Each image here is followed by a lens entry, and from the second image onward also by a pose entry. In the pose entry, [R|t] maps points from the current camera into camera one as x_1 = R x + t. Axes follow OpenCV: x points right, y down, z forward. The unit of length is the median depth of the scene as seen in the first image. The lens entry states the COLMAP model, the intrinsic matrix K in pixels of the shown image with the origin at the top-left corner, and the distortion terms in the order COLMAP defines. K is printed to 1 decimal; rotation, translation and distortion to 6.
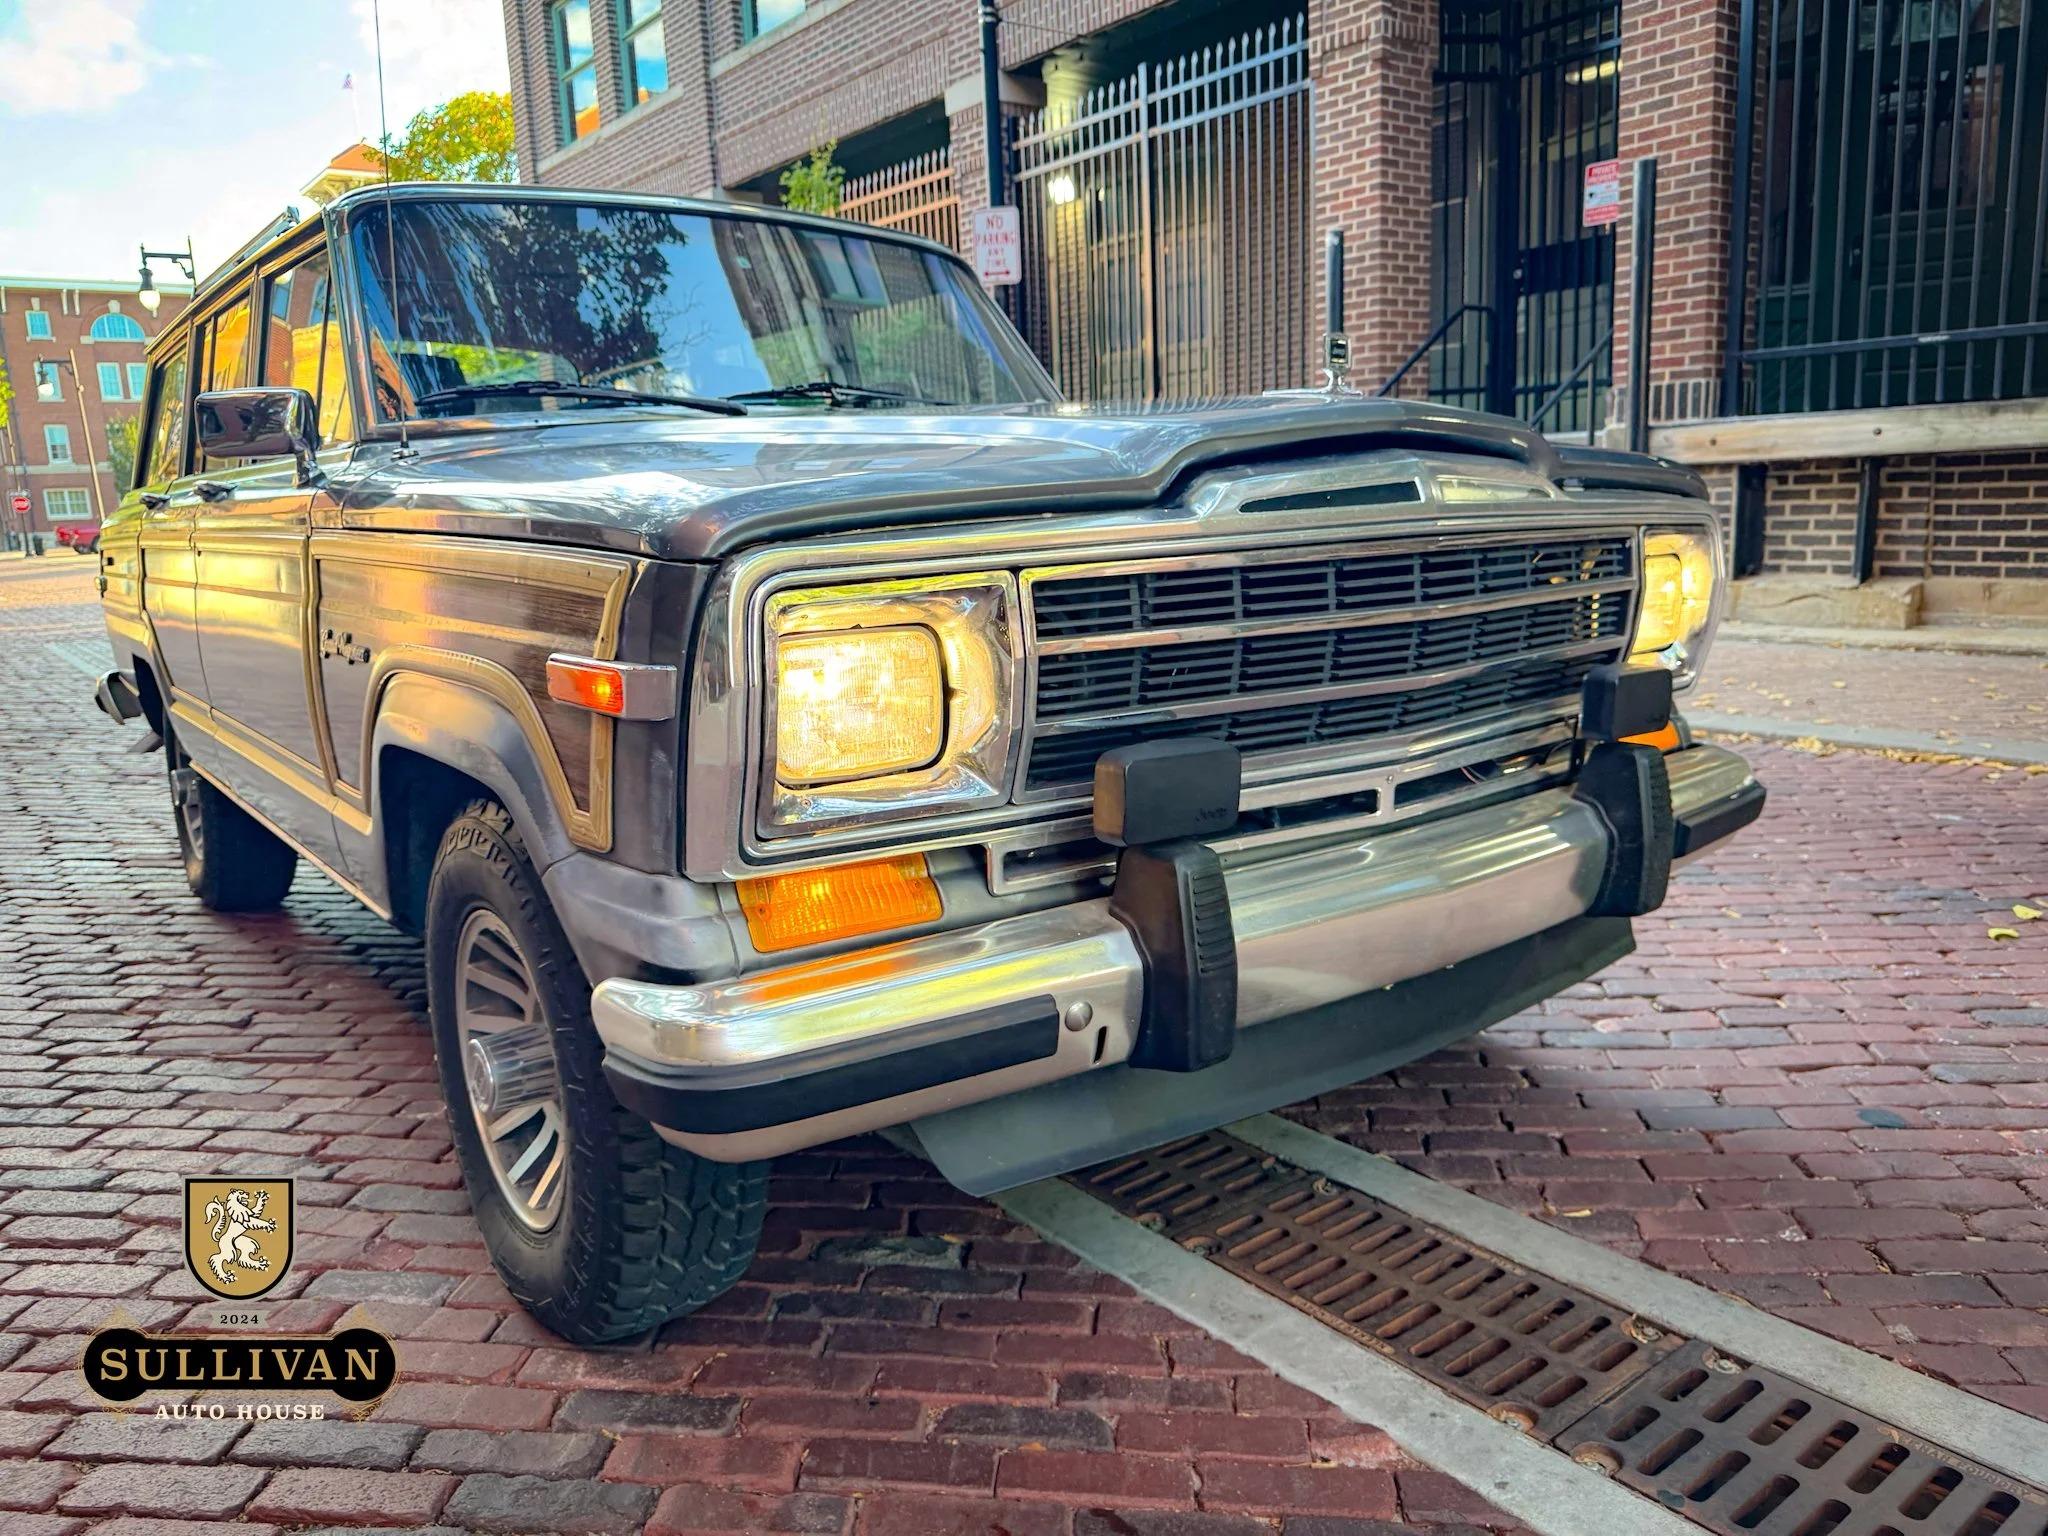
lens RADIAL K [[1443.2, 0, 1024.0], [0, 1443.2, 768.0], [0, 0, 1]] dist [0.002624, -0.000886]
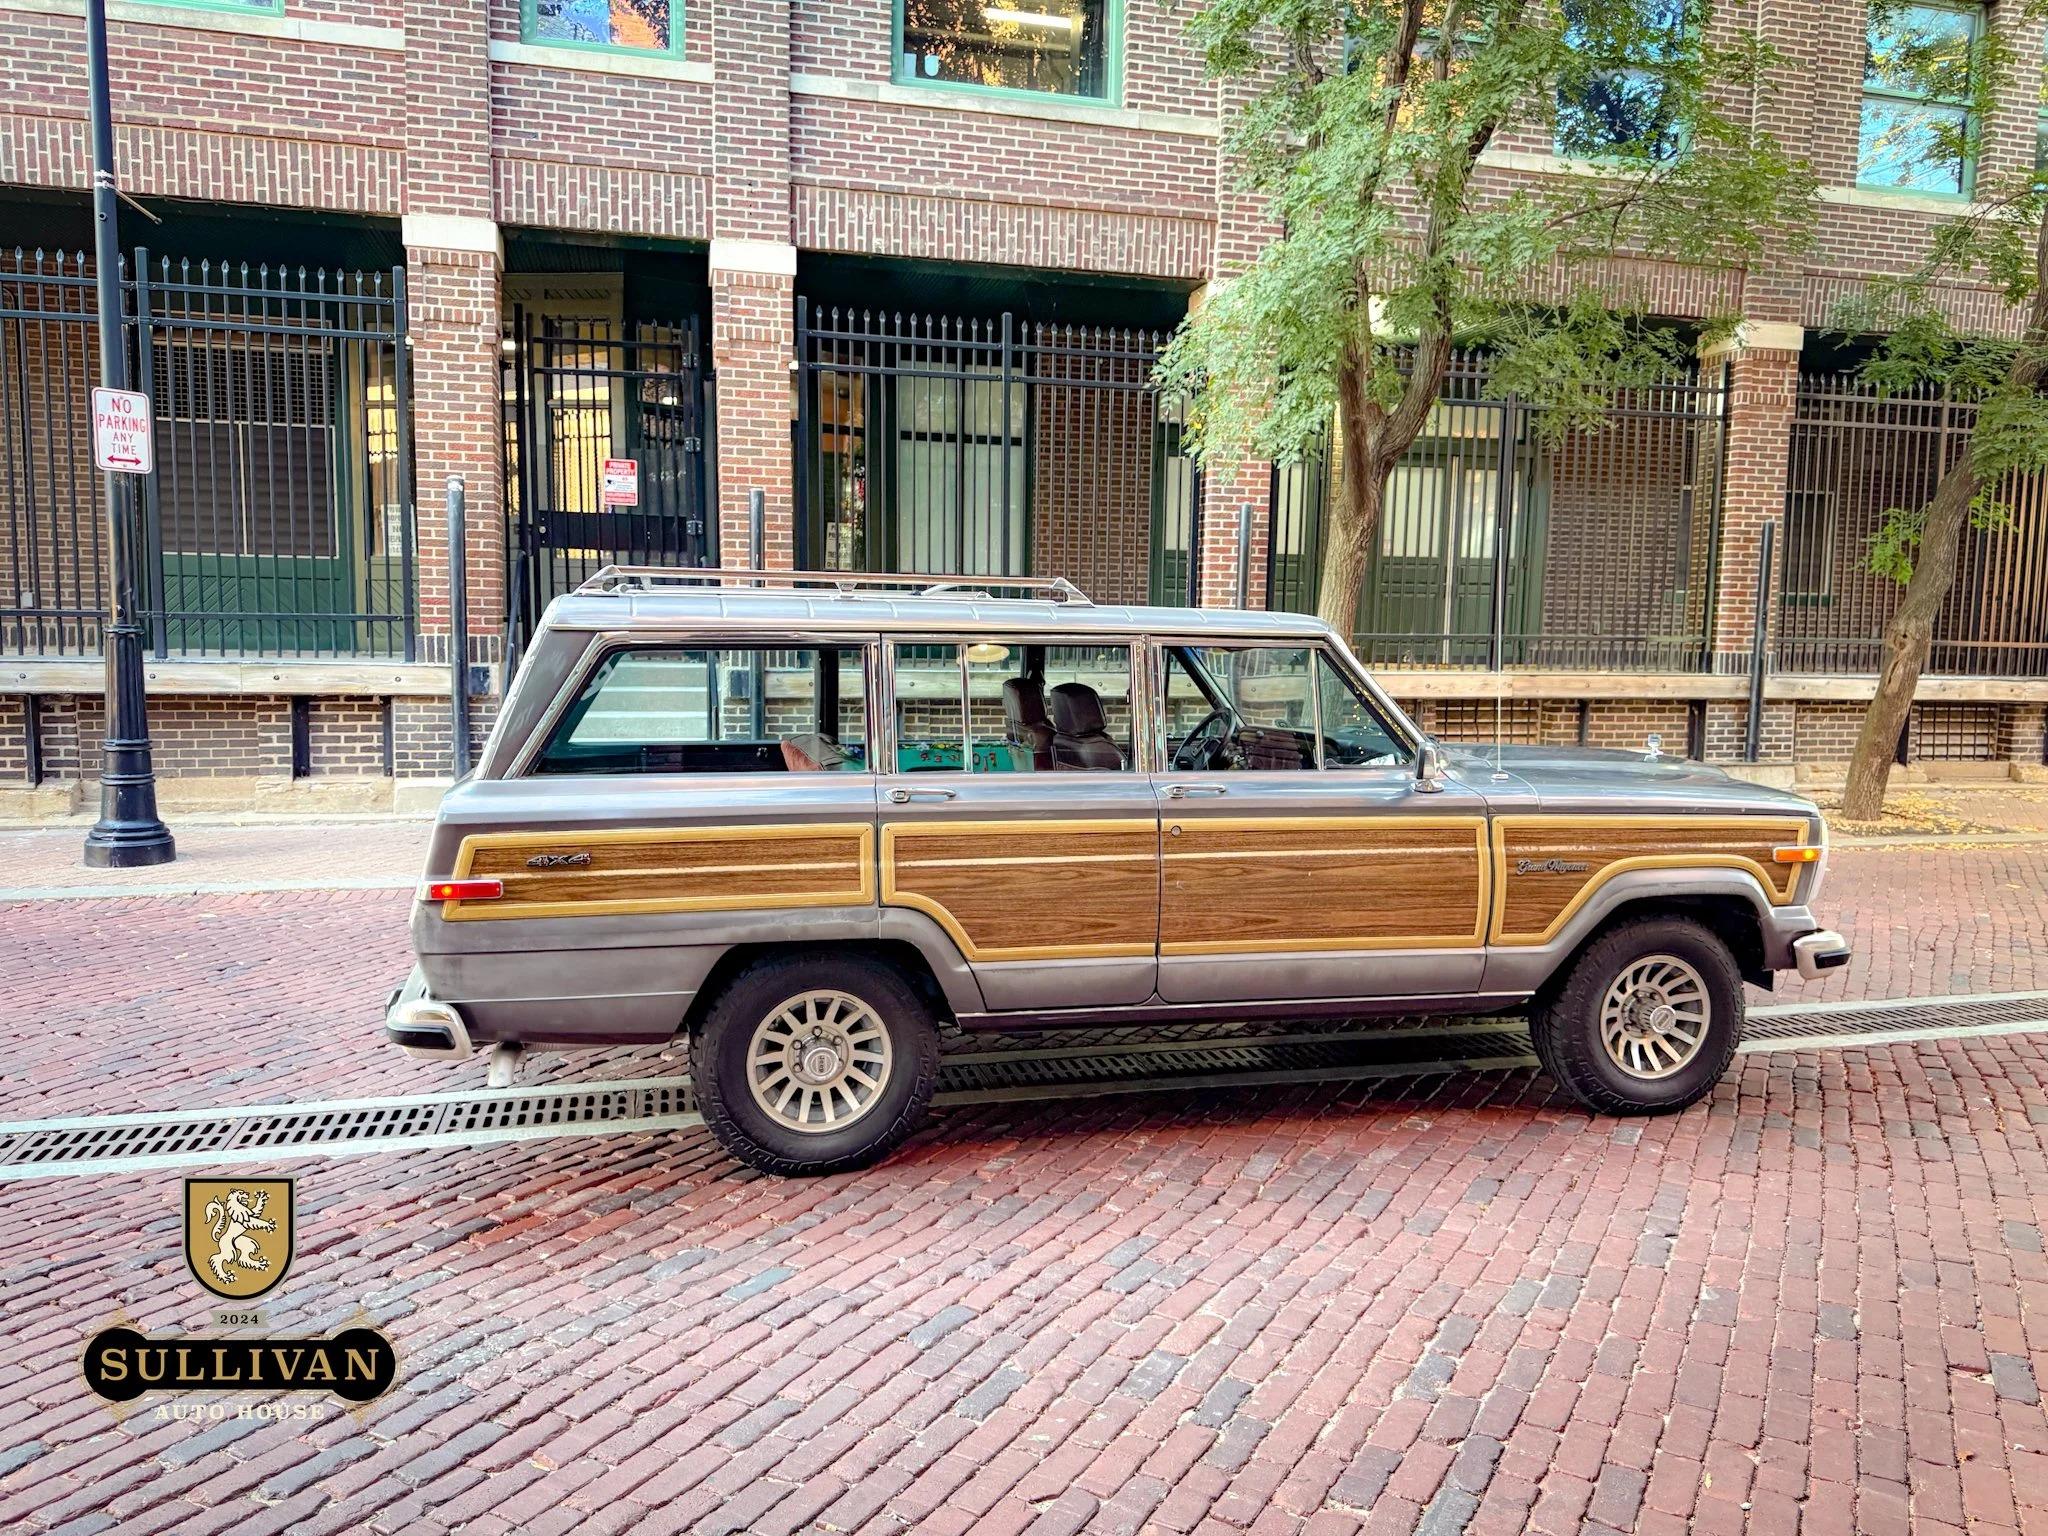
lens RADIAL K [[1406.3, 0, 1001.8], [0, 1406.3, 787.8], [0, 0, 1]] dist [0.030044, -0.037813]
pose [[0.412012, -0.051161, 0.909741, -0.821176], [0.137654, 0.990458, -0.006642, -0.089892], [-0.900721, 0.127966, 0.415123, 0.252756]]
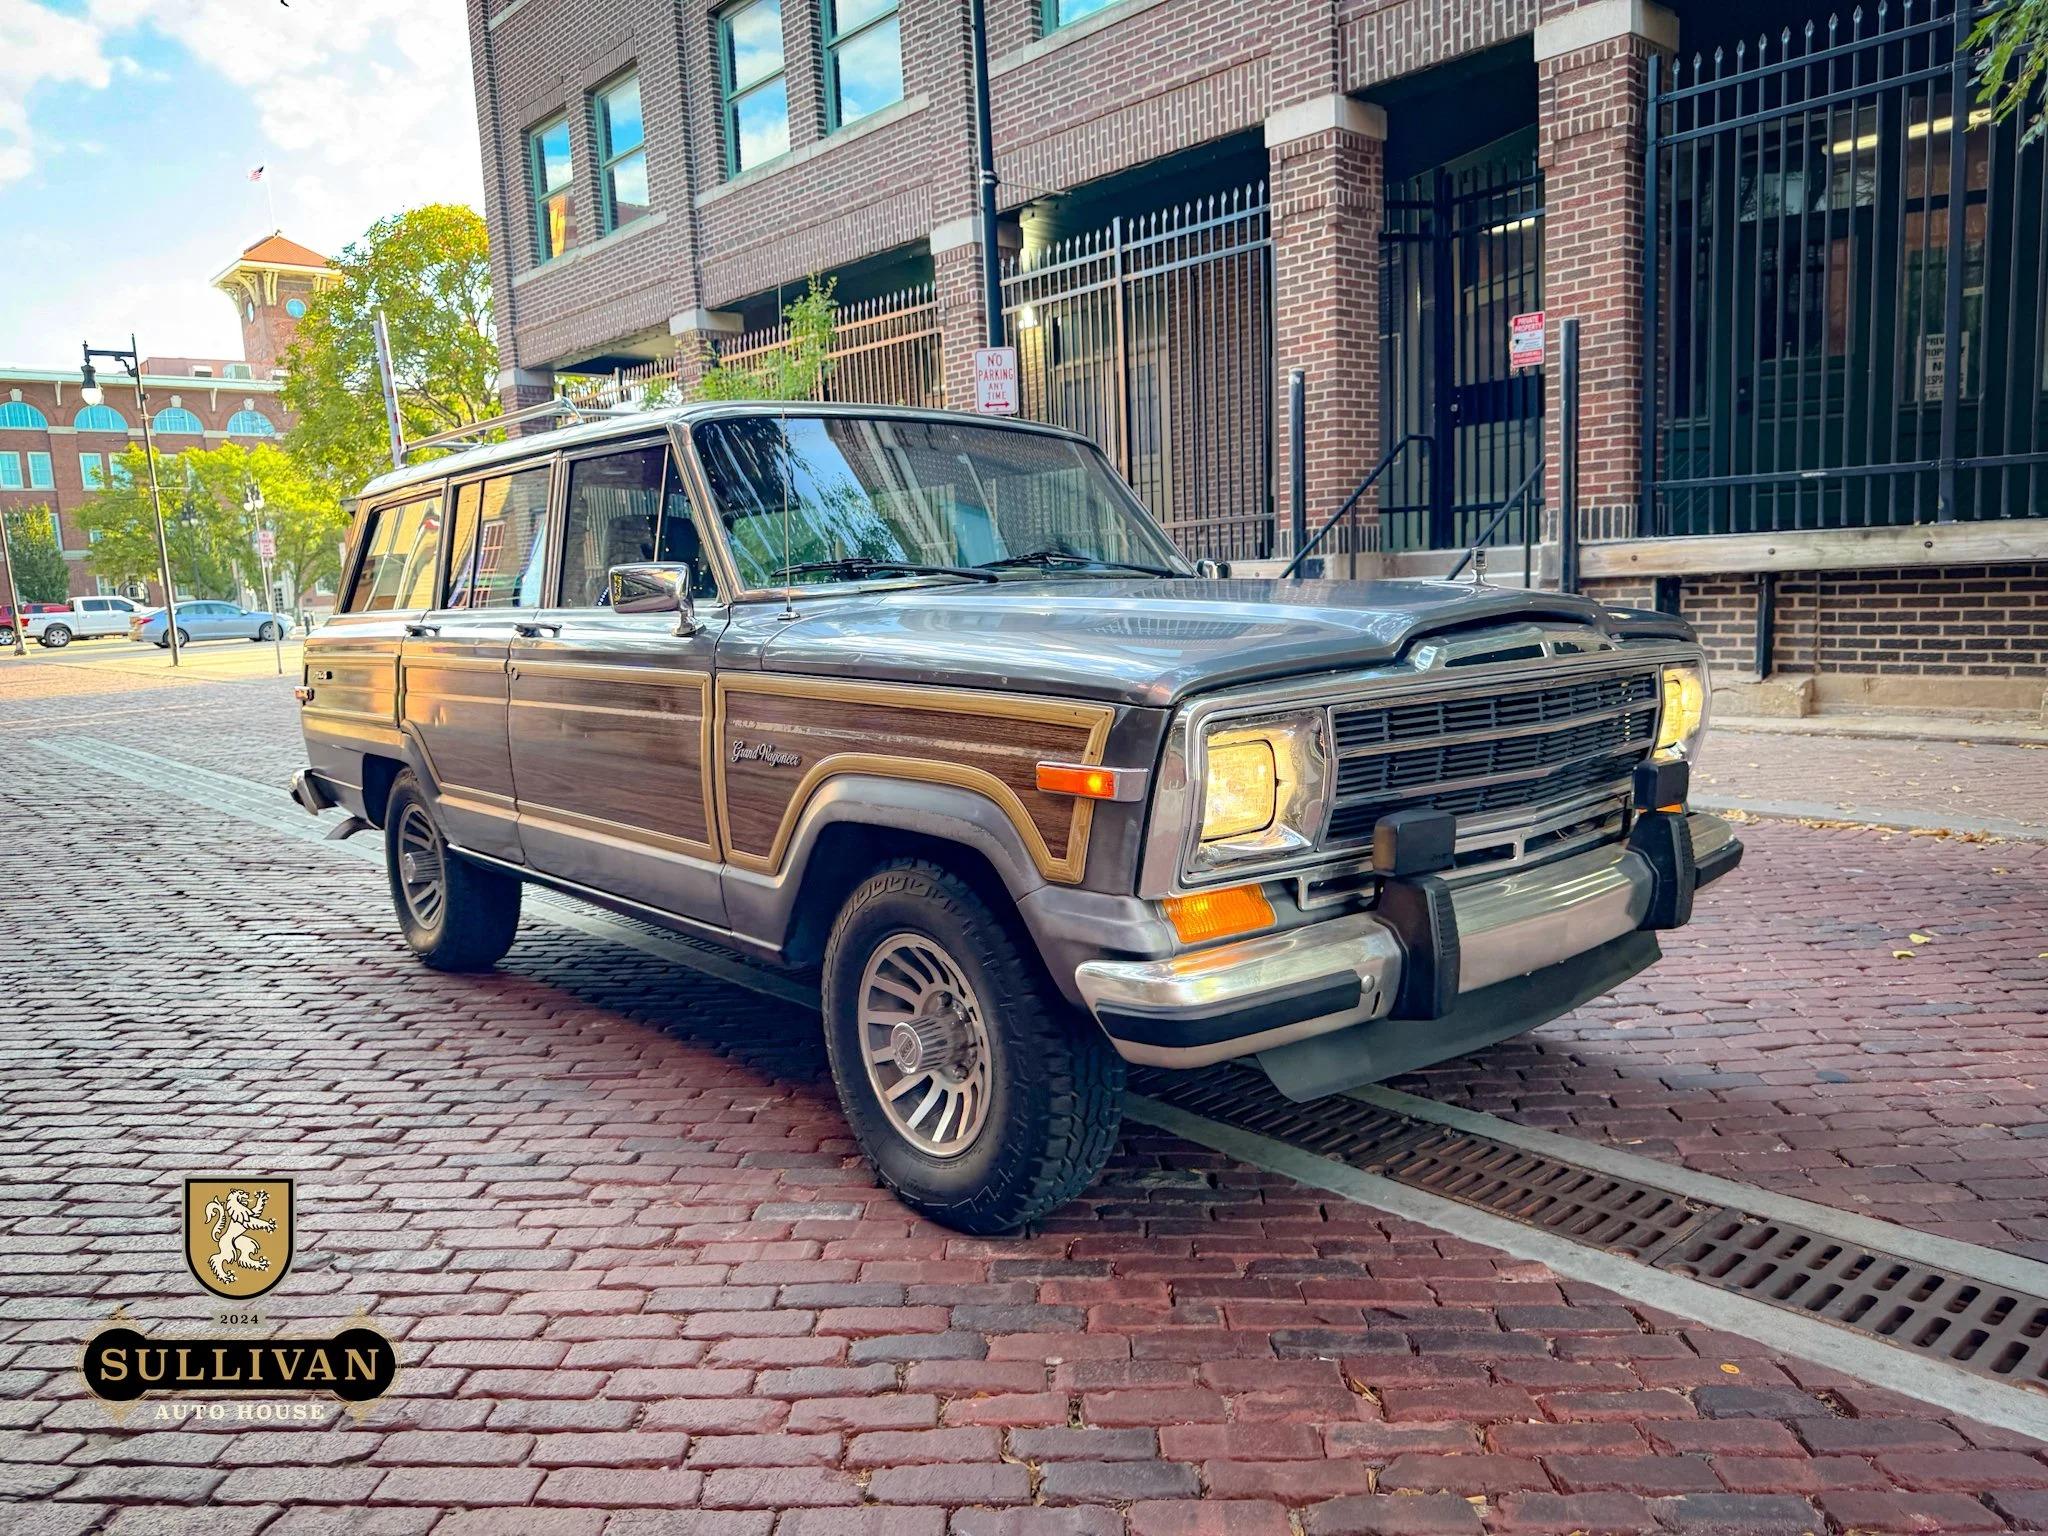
lens RADIAL K [[1427.8, 0, 1038.5], [0, 1427.8, 769.5], [0, 0, 1]] dist [0.028281, -0.037414]
pose [[0.997627, -0.009619, 0.068180, -0.088952], [0.013536, 0.998270, -0.057219, 0.004320], [-0.067511, 0.058006, 0.996031, -0.118036]]
